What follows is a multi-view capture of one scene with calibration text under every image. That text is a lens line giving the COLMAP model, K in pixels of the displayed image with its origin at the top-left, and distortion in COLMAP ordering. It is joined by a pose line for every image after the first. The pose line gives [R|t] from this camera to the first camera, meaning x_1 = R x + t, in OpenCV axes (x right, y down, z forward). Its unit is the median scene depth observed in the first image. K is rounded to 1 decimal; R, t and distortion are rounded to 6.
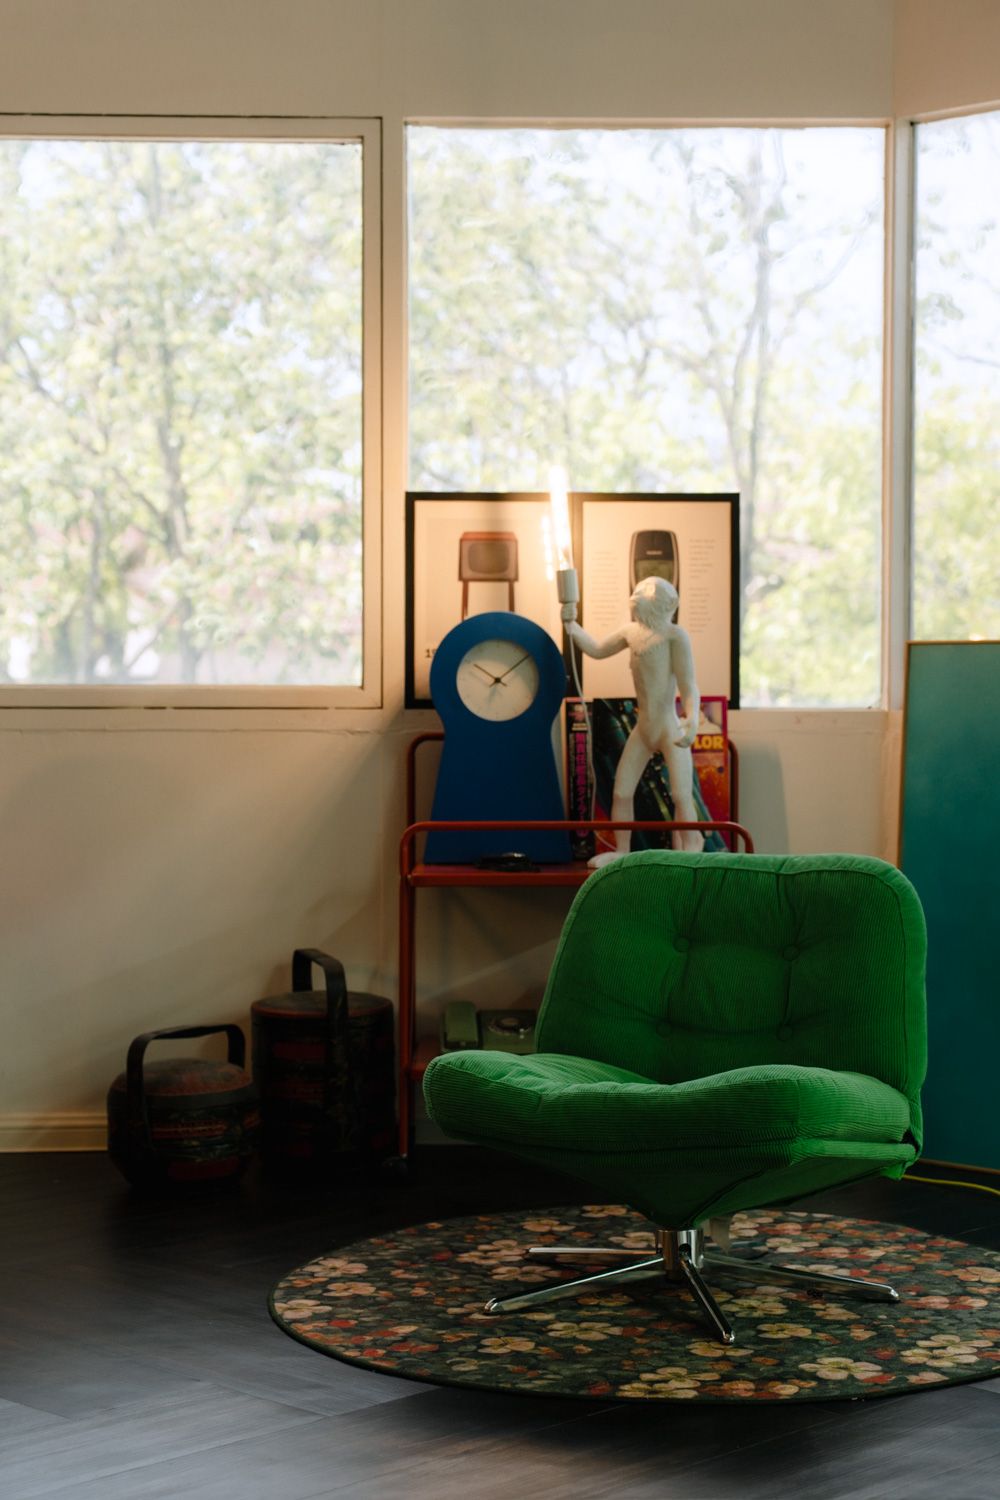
lens RADIAL K [[2686.2, 0, 505.3], [0, 2686.2, 757.8], [0, 0, 1]] dist [-0.122192, 0.000000]
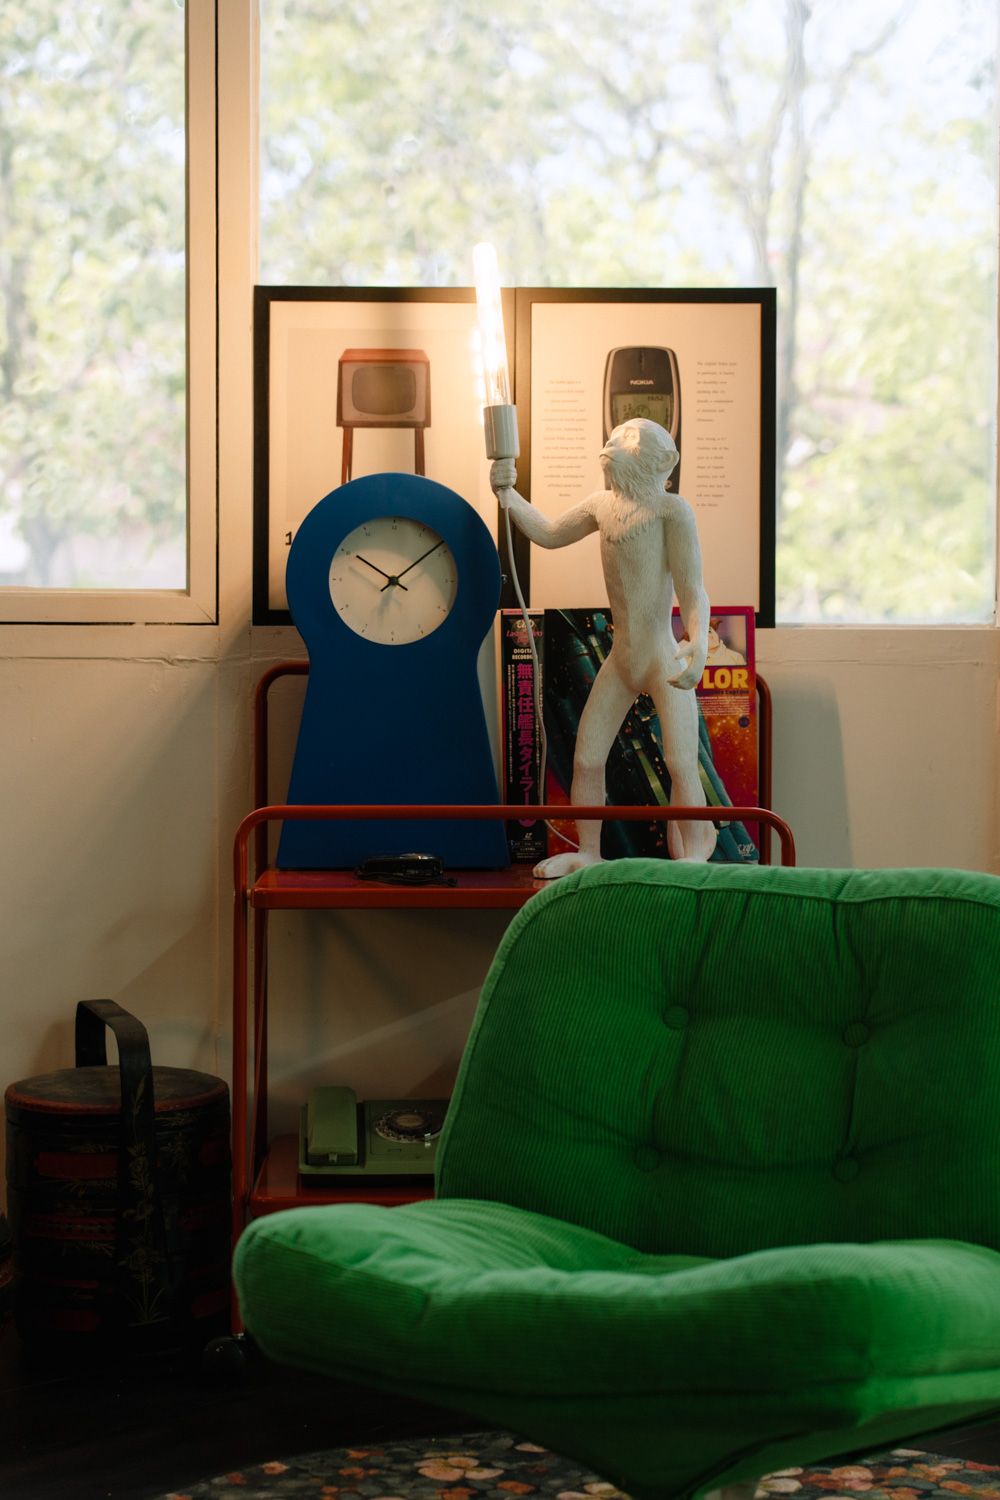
lens RADIAL K [[3261.3, 0, 495.3], [0, 3261.3, 739.1], [0, 0, 1]] dist [0.000443, 0.000000]
pose [[0.999999, 0.001673, 0.000293, 0.021441], [-0.001679, 0.999775, 0.021147, -0.007918], [-0.000258, -0.021147, 0.999776, 0.229849]]
